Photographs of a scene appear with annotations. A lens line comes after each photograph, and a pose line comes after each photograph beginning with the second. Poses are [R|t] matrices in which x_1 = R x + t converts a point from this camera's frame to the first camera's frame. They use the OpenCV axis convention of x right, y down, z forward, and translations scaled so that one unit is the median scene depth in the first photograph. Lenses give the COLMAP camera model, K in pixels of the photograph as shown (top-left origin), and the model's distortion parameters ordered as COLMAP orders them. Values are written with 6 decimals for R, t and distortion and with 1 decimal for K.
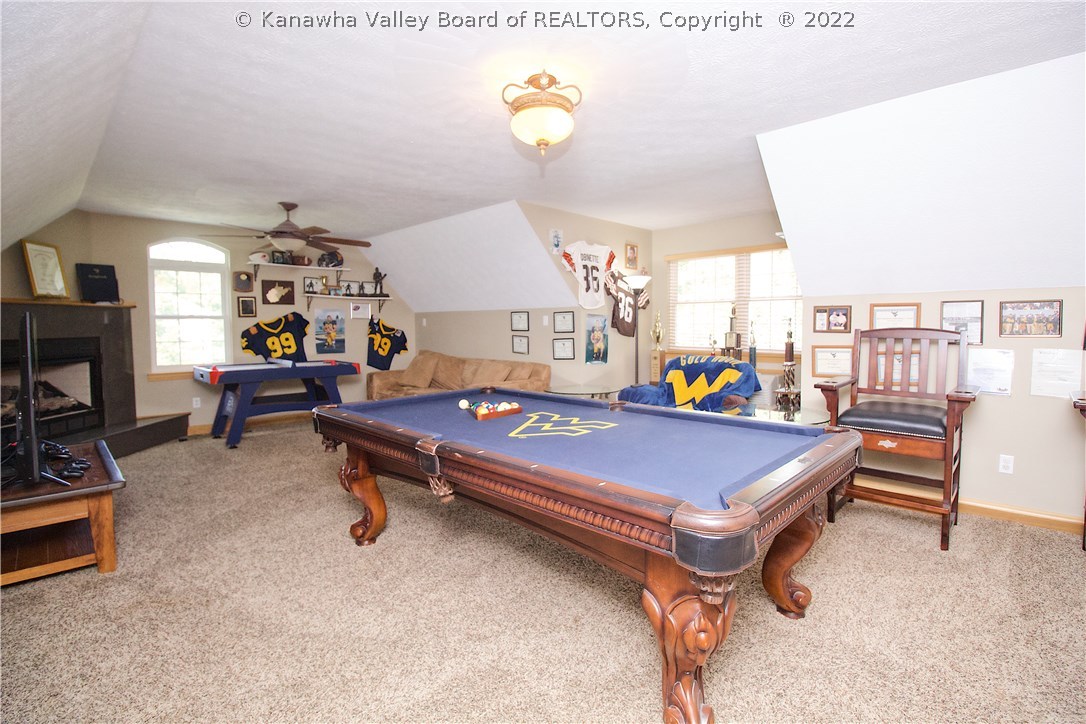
lens RADIAL K [[502.8, 0, 545.5], [0, 502.8, 348.2], [0, 0, 1]] dist [-0.002765, -0.014890]
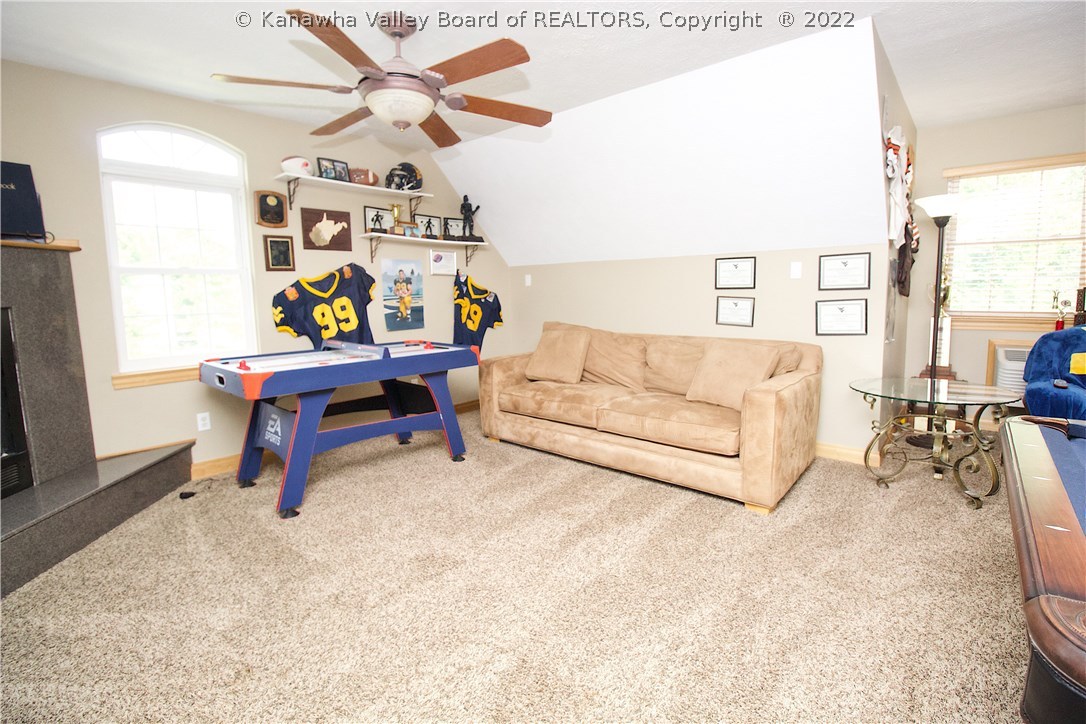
lens RADIAL K [[502.8, 0, 545.5], [0, 502.8, 348.2], [0, 0, 1]] dist [-0.002765, -0.014890]
pose [[0.998289, -0.018486, 0.055466, -0.300389], [0.014781, 0.997678, 0.066487, -0.005886], [-0.056566, -0.065553, 0.996244, 0.368786]]
